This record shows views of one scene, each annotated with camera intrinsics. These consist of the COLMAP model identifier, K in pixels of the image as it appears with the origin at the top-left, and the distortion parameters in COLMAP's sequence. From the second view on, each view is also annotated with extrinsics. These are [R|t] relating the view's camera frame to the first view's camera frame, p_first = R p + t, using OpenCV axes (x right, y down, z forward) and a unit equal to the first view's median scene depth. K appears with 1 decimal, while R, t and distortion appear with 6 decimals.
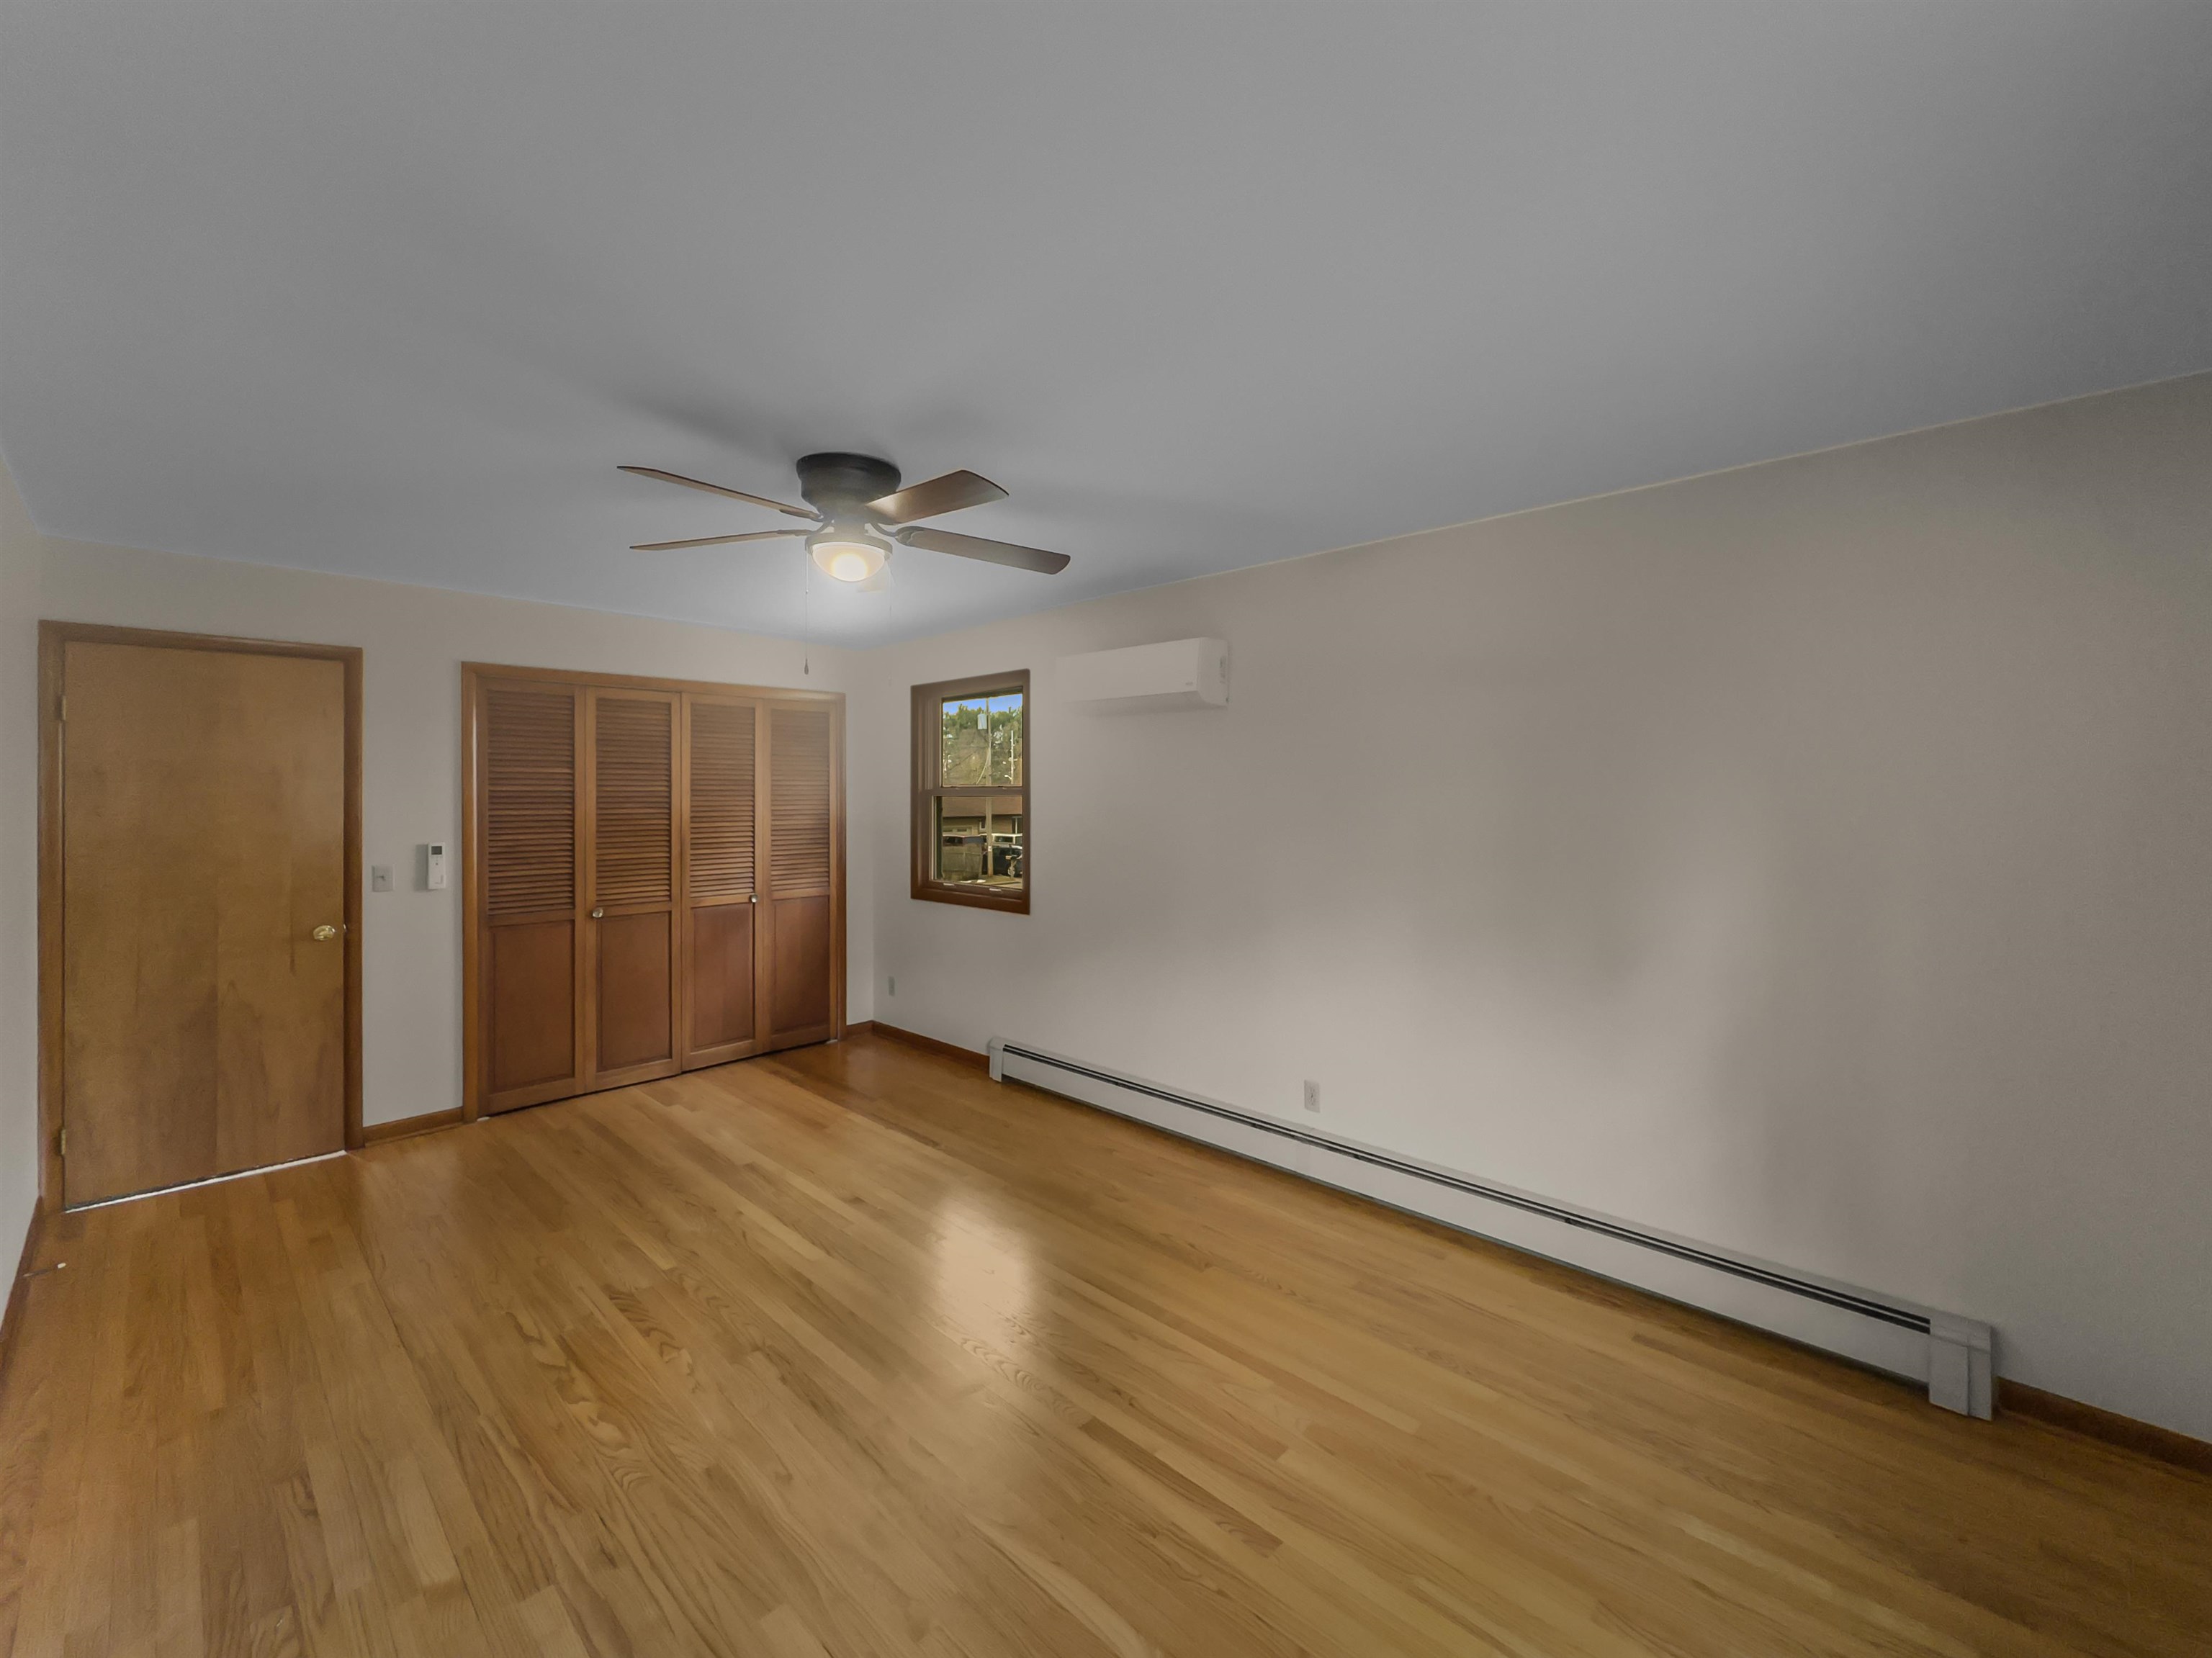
lens RADIAL K [[893.9, 0, 1101.8], [0, 893.9, 795.6], [0, 0, 1]] dist [-0.008501, 0.000030]
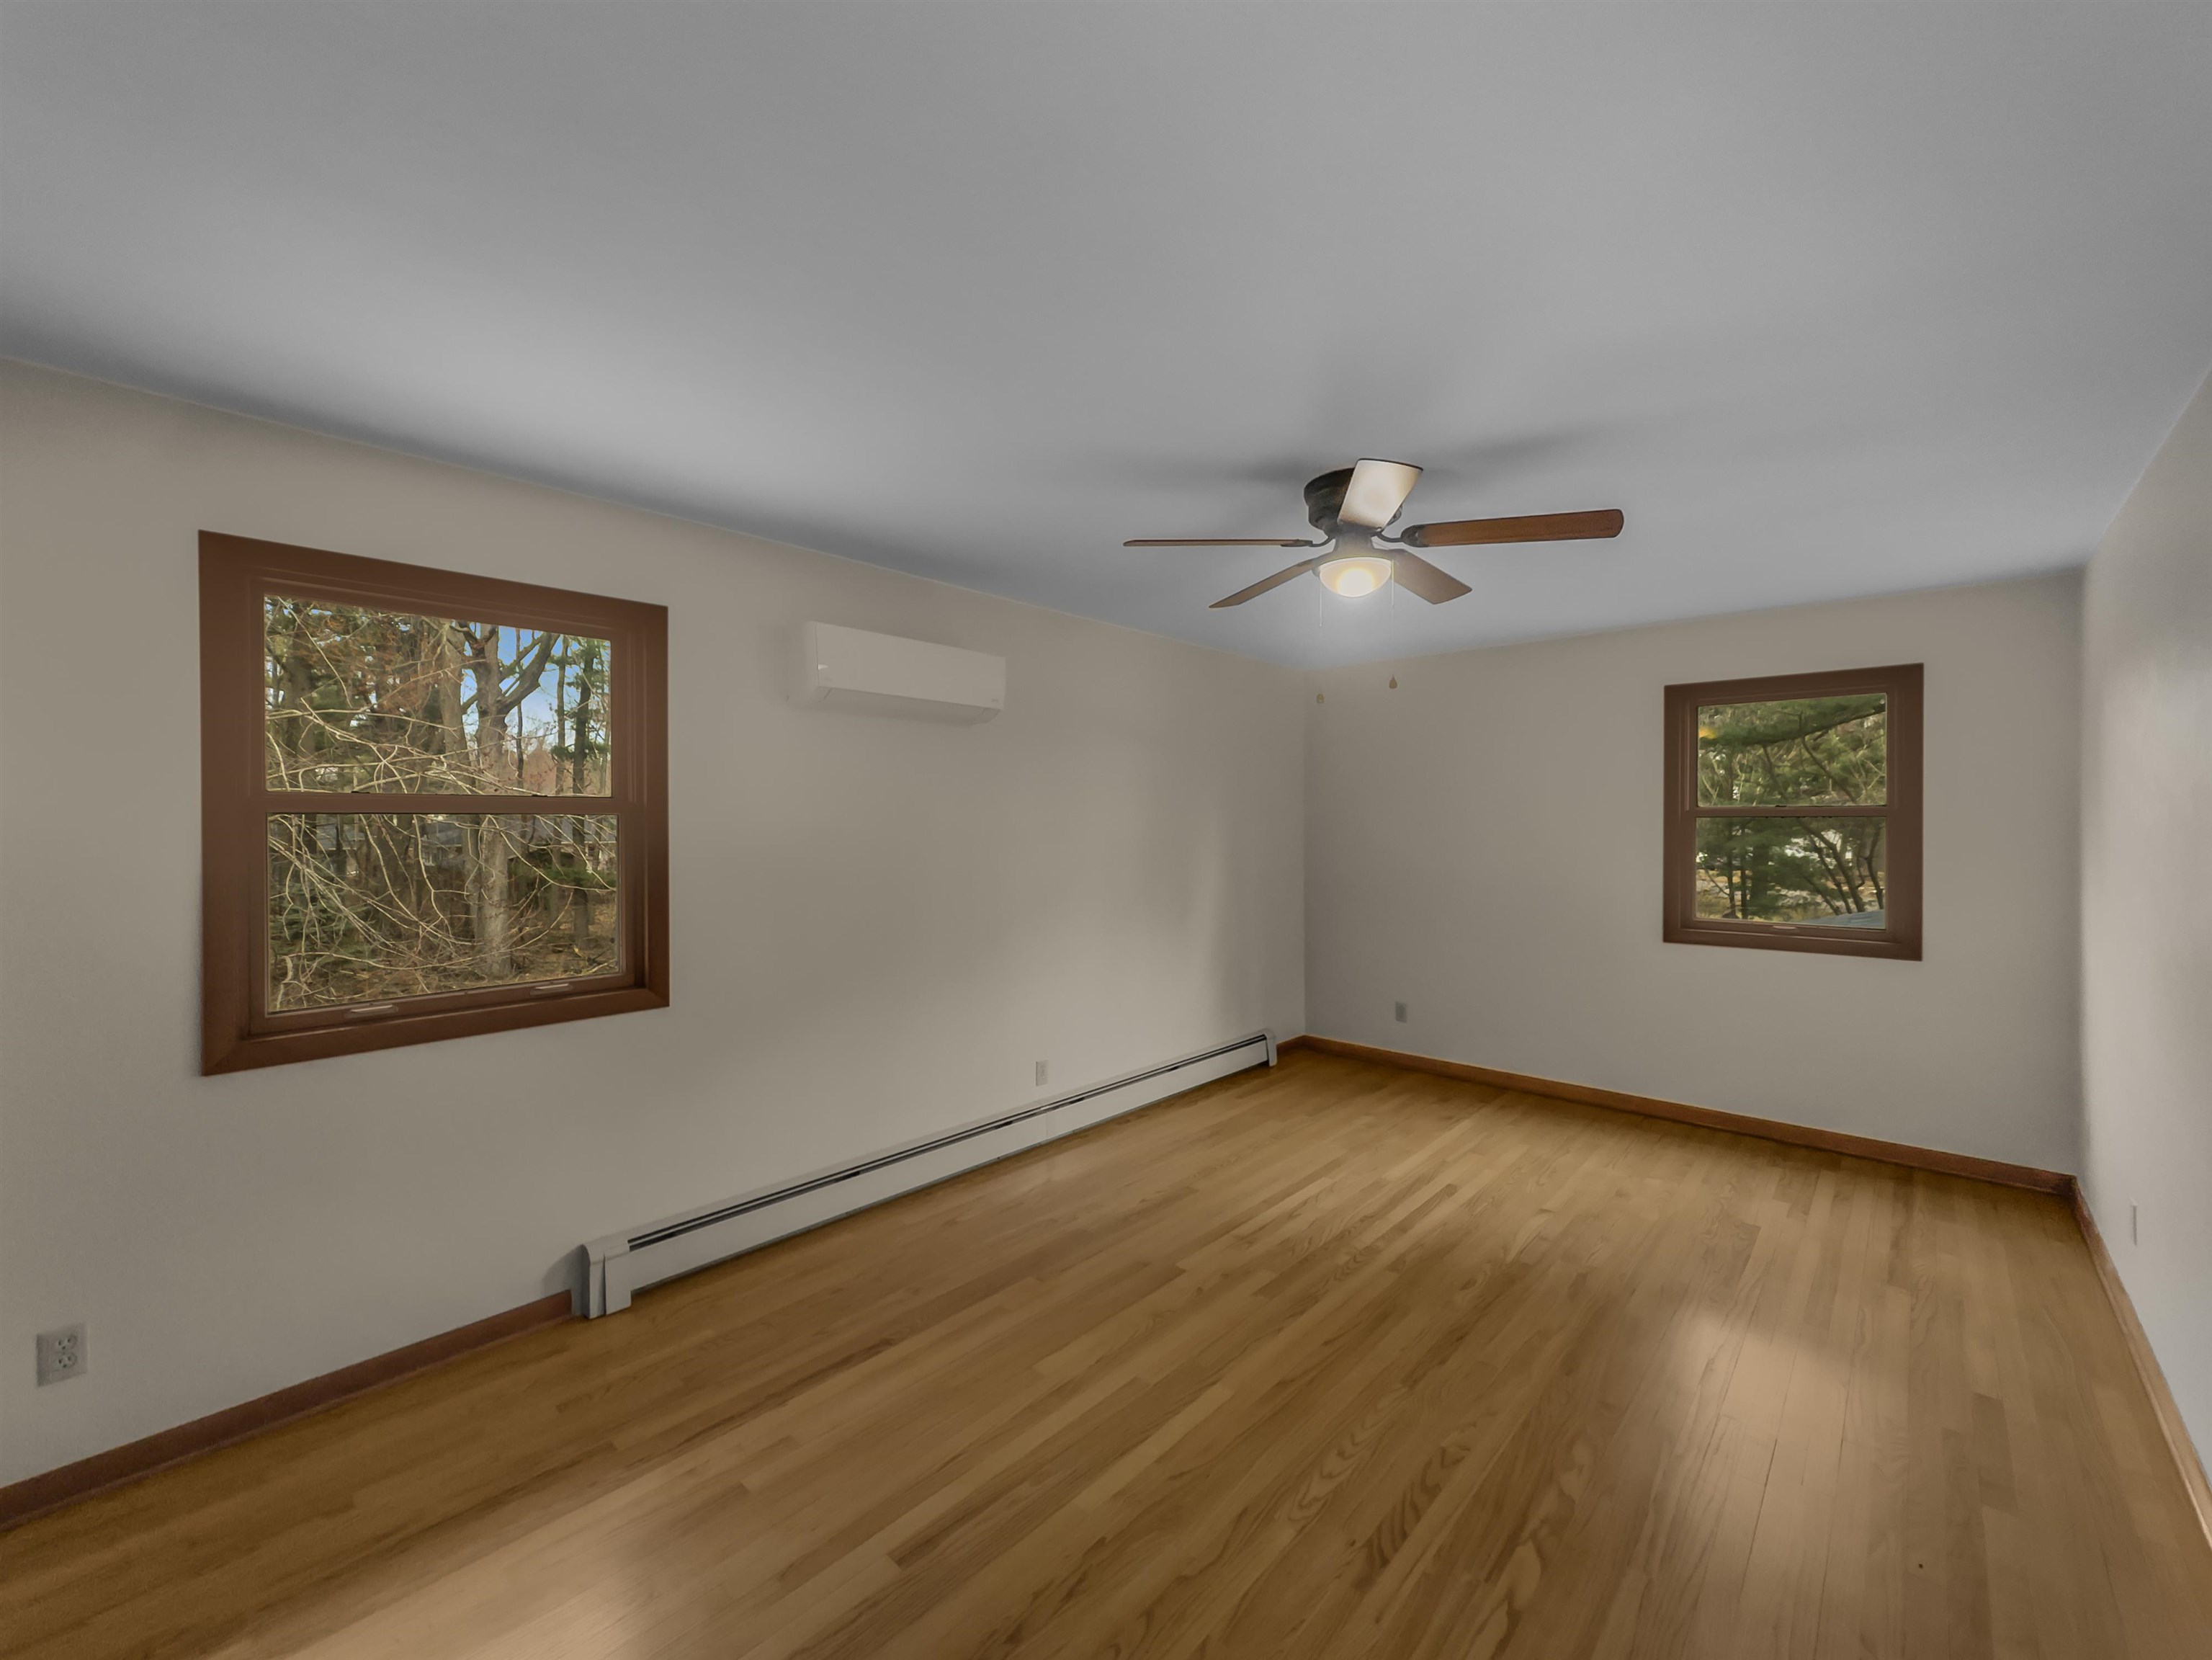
lens RADIAL K [[877.6, 0, 1116.8], [0, 877.6, 817.2], [0, 0, 1]] dist [-0.000406, 0.000155]
pose [[-0.013943, -0.000741, 0.999903, -1.227451], [0.002578, 0.999996, 0.000777, 0.003776], [-0.999899, 0.002589, -0.013941, 1.229592]]
